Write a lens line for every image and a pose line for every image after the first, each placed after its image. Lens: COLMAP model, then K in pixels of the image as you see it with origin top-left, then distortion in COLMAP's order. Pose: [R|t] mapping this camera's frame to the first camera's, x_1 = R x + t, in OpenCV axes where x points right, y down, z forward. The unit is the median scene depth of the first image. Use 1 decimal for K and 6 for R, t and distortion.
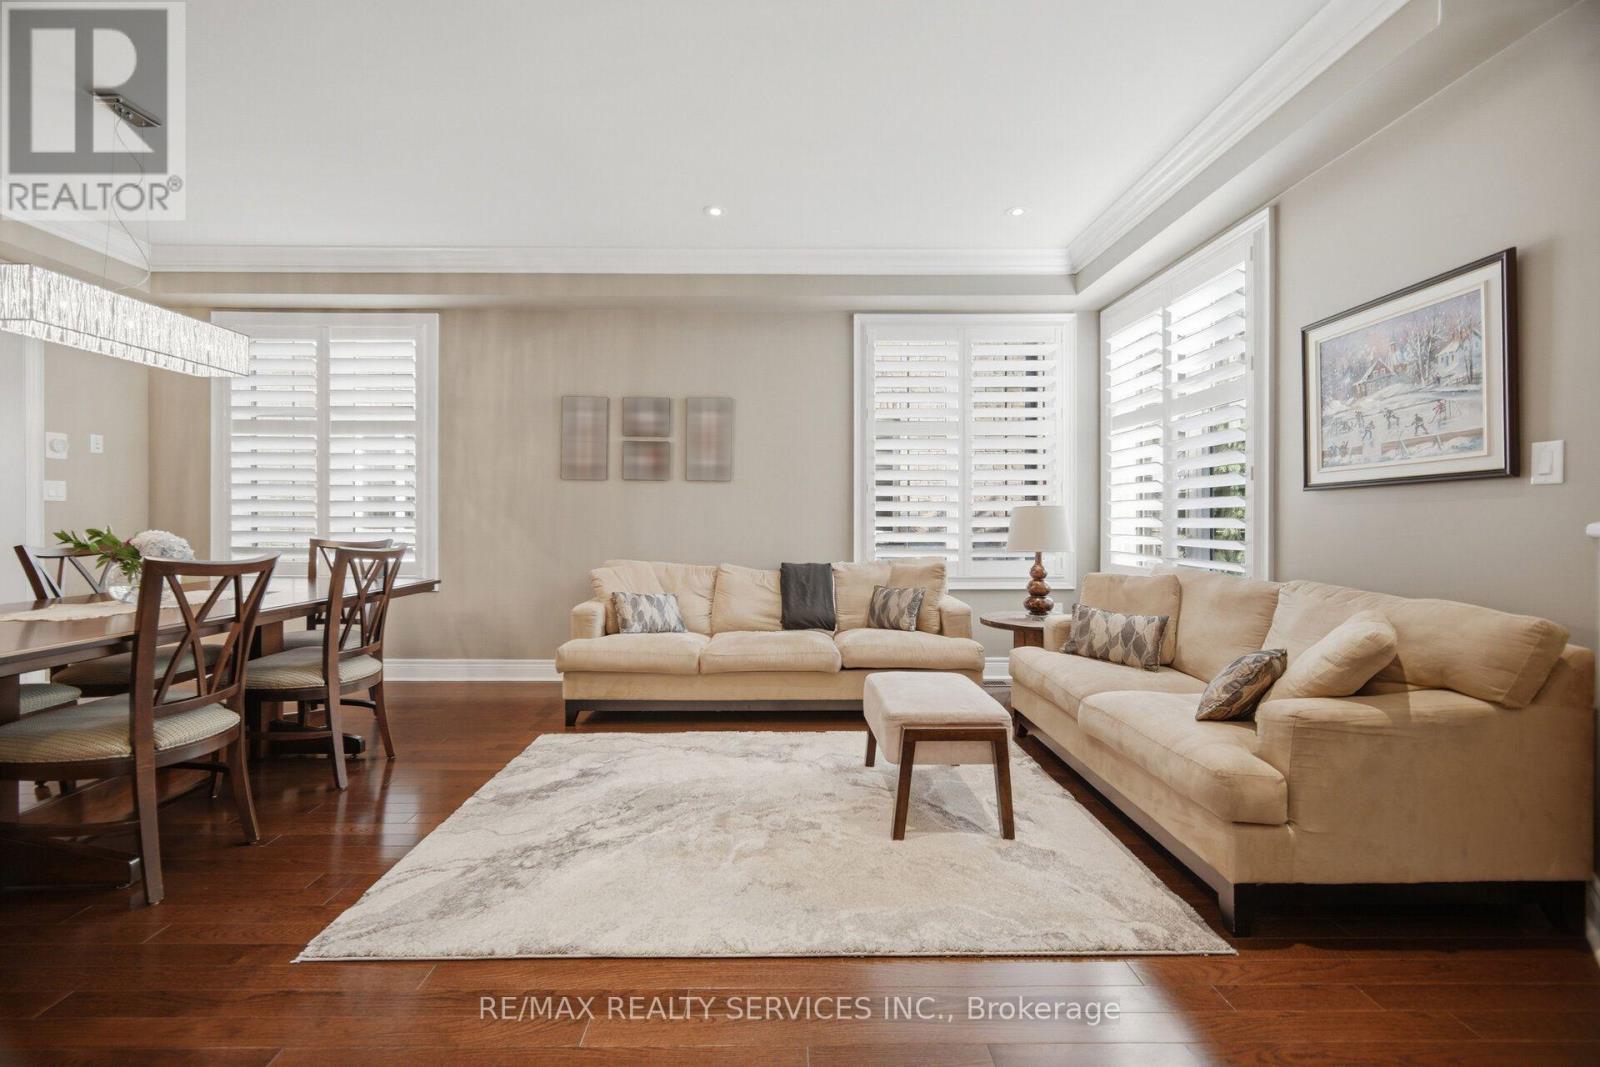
lens RADIAL K [[652.1, 0, 788.0], [0, 652.1, 526.3], [0, 0, 1]] dist [-0.000873, -0.000149]
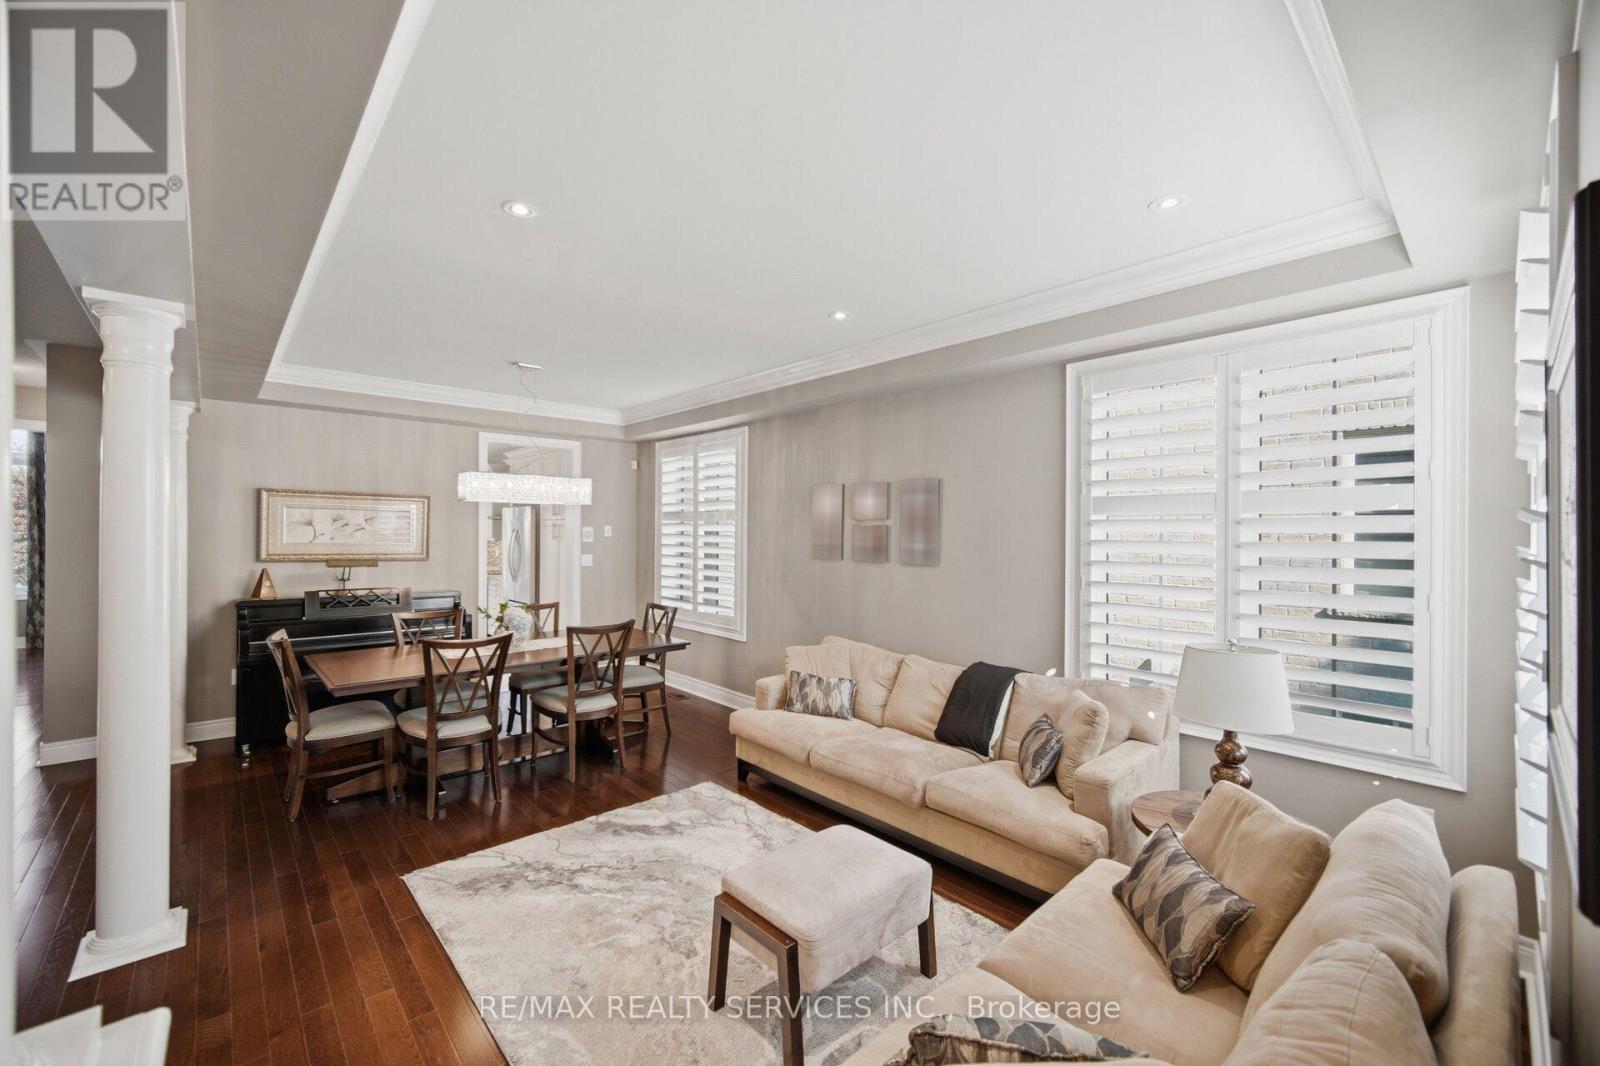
lens RADIAL K [[647.0, 0, 793.4], [0, 647.0, 539.0], [0, 0, 1]] dist [-0.001175, -0.000143]
pose [[0.664736, 0.011531, -0.746989, 0.543625], [-0.013711, 0.999901, 0.003234, -0.124560], [0.746953, 0.008092, 0.664828, 0.254057]]
